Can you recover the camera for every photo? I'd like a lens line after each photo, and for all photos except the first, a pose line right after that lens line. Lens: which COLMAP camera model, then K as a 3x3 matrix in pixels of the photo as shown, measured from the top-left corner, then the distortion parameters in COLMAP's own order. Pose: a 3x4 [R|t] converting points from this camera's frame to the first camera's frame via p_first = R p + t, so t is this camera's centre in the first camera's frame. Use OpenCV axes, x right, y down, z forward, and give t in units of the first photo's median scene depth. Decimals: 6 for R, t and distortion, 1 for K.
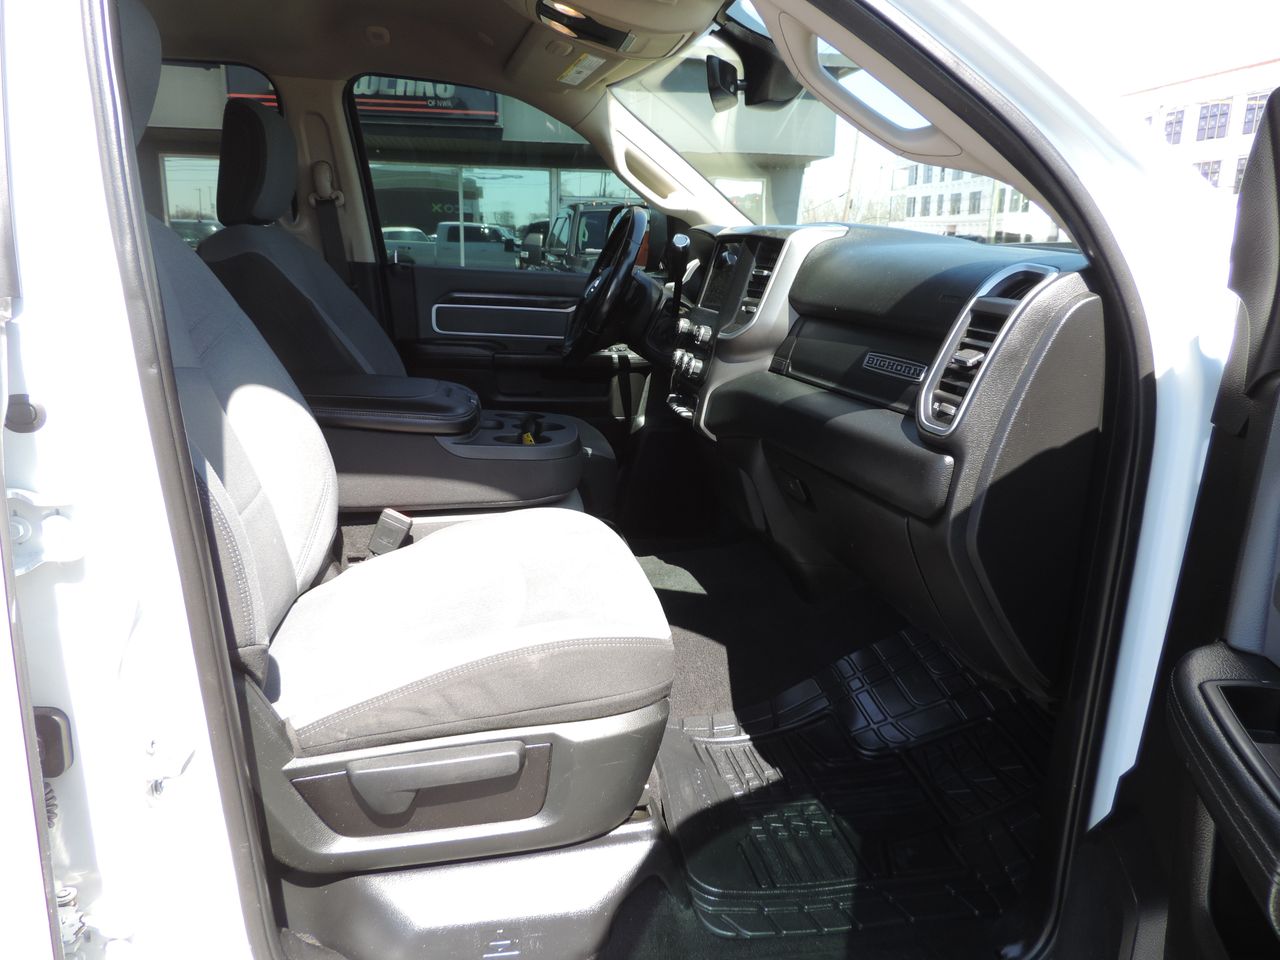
lens RADIAL K [[927.5, 0, 644.4], [0, 927.5, 479.8], [0, 0, 1]] dist [-0.002681, -0.004410]
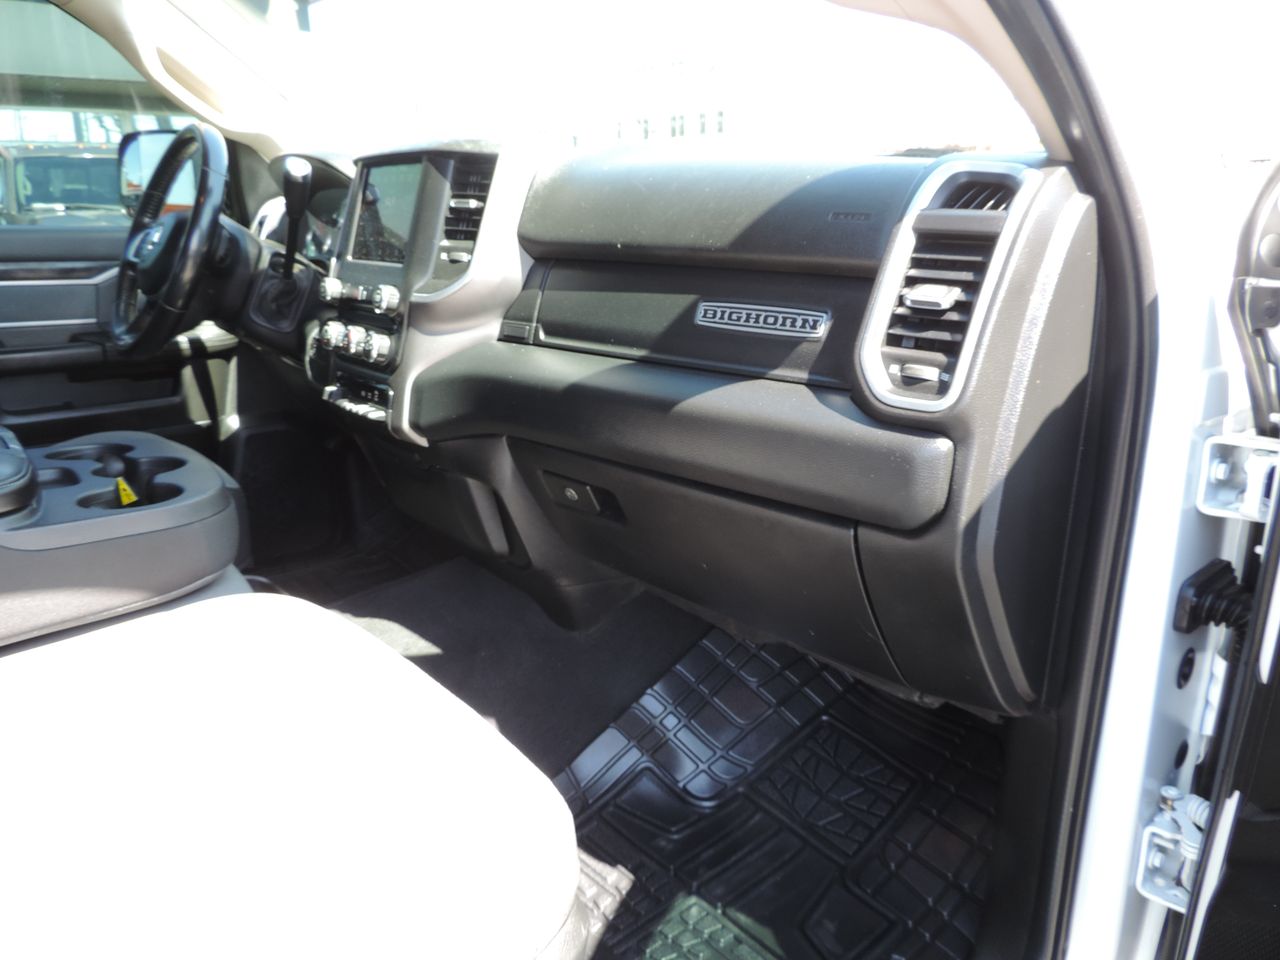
lens RADIAL K [[927.5, 0, 634.8], [0, 927.5, 483.6], [0, 0, 1]] dist [-0.002681, -0.004410]
pose [[0.866953, -0.181368, 0.464218, -0.130103], [0.154263, 0.983346, 0.096095, -0.061323], [-0.473916, -0.011698, 0.880492, 0.312830]]
